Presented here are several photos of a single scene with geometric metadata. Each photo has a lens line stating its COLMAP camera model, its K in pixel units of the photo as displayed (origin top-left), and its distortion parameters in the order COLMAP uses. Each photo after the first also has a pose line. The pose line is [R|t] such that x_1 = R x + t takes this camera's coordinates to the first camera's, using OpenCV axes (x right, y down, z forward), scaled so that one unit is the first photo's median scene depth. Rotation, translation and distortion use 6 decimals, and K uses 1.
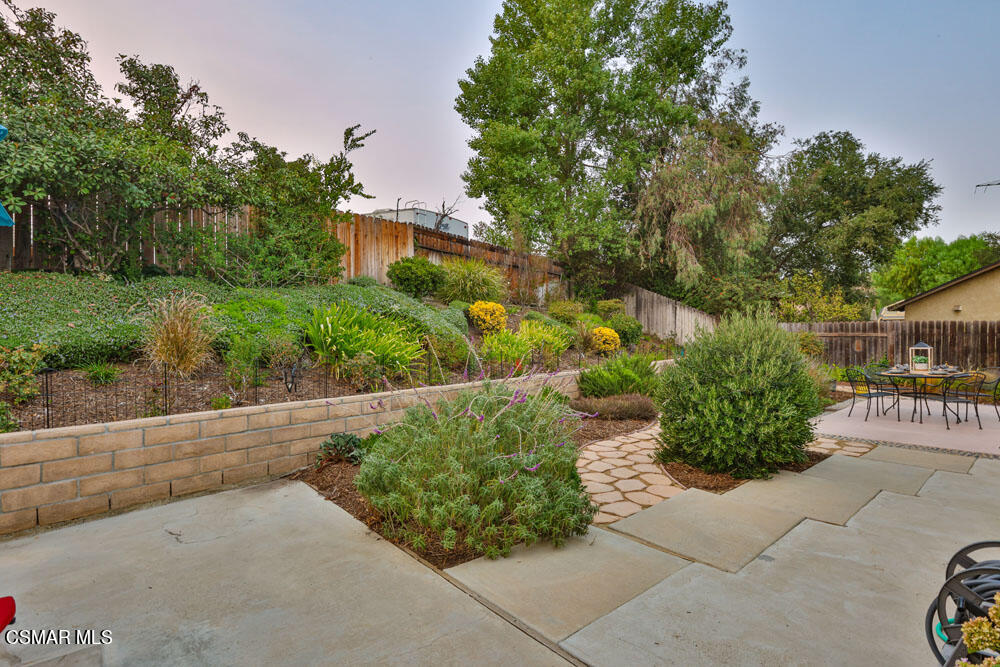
lens RADIAL K [[480.4, 0, 499.5], [0, 480.4, 339.7], [0, 0, 1]] dist [-0.041902, 0.011851]
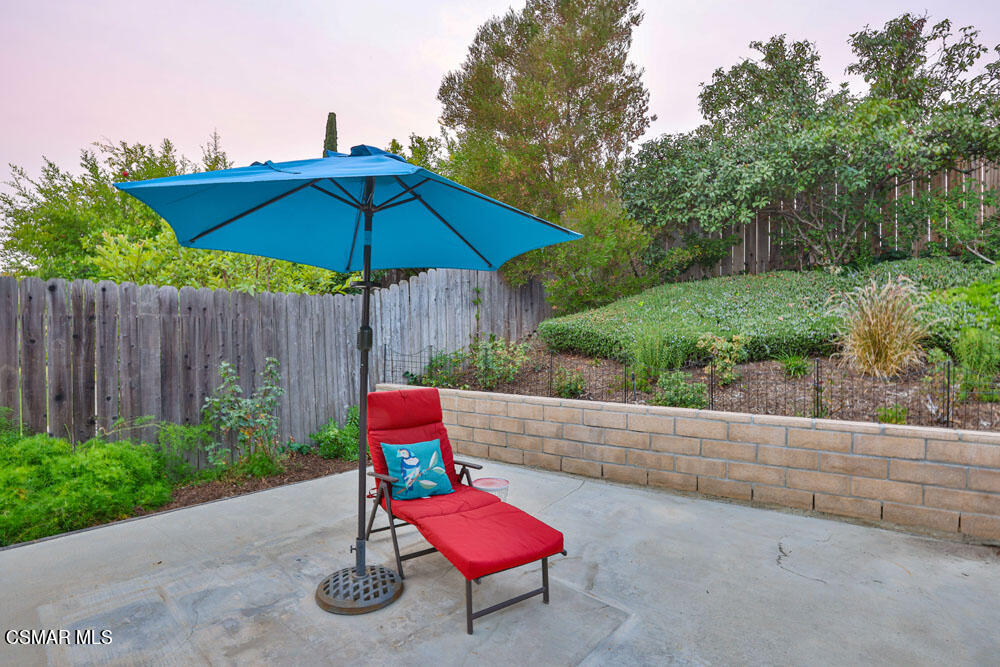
lens RADIAL K [[480.4, 0, 499.5], [0, 480.4, 339.7], [0, 0, 1]] dist [-0.041902, 0.011851]
pose [[0.142393, 0.024917, -0.989496, 0.078339], [-0.011069, 0.999661, 0.023580, -0.001513], [0.989748, 0.007595, 0.142621, 0.258811]]
